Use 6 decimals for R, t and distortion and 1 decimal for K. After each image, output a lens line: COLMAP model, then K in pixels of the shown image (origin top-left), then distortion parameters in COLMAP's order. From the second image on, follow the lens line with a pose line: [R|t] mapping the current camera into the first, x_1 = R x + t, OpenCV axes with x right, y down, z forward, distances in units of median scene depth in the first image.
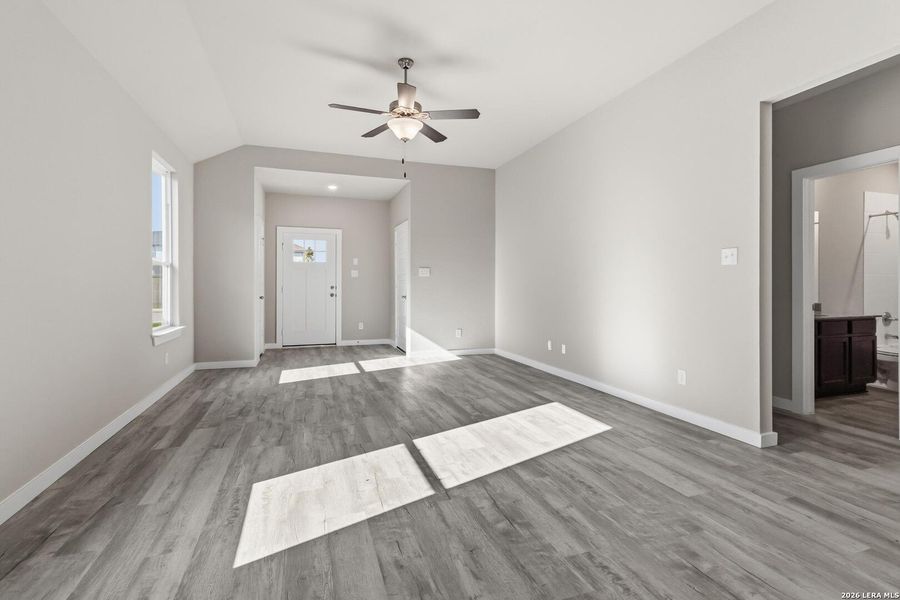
lens RADIAL K [[428.0, 0, 451.6], [0, 428.0, 287.1], [0, 0, 1]] dist [0.002341, 0.001152]
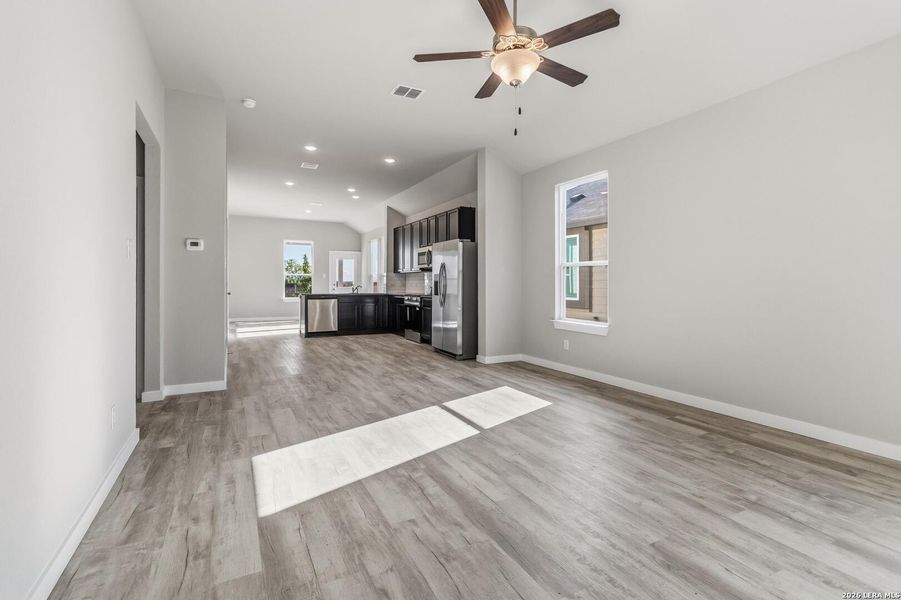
lens RADIAL K [[428.5, 0, 460.1], [0, 428.5, 290.8], [0, 0, 1]] dist [0.002341, 0.001152]
pose [[-0.987093, 0.000048, -0.160148, 0.117521], [-0.003747, 0.999719, 0.023398, -0.008735], [0.160105, 0.023696, -0.986816, 1.988722]]
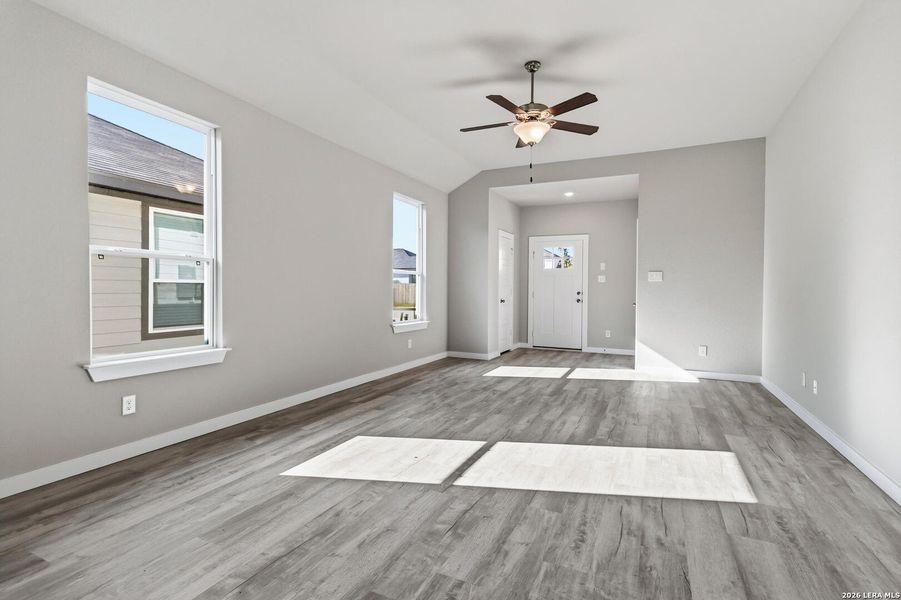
lens RADIAL K [[428.5, 0, 452.9], [0, 428.5, 295.5], [0, 0, 1]] dist [0.002341, 0.001152]
pose [[0.713934, 0.015318, -0.700046, 0.536591], [-0.011575, 0.999882, 0.010074, -0.000422], [0.700118, 0.000910, 0.714027, 0.189416]]
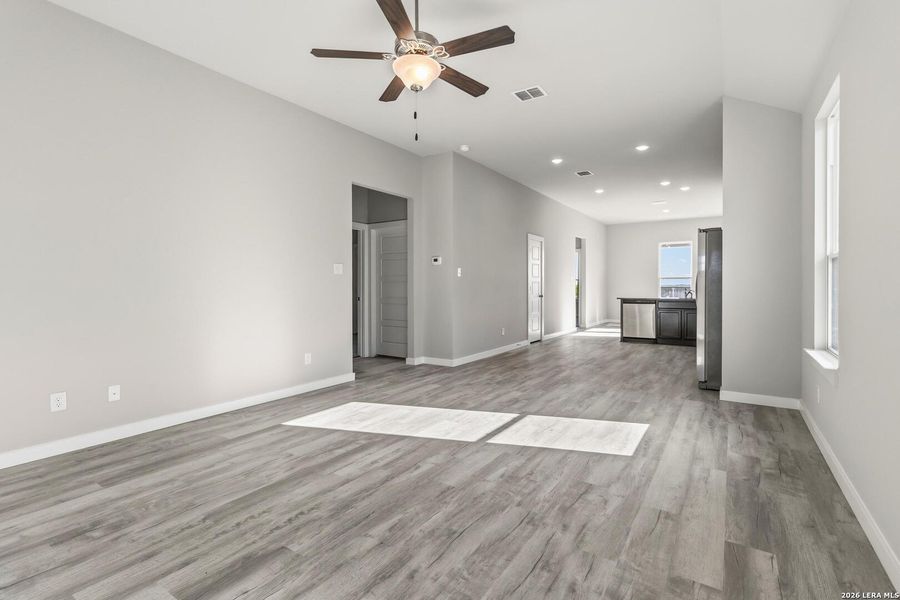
lens RADIAL K [[428.0, 0, 455.1], [0, 428.0, 295.5], [0, 0, 1]] dist [0.002341, 0.001152]
pose [[-0.613747, -0.015790, 0.789345, -0.845992], [0.006067, 0.999676, 0.024714, -0.010111], [-0.789480, 0.019957, -0.613452, 1.628262]]
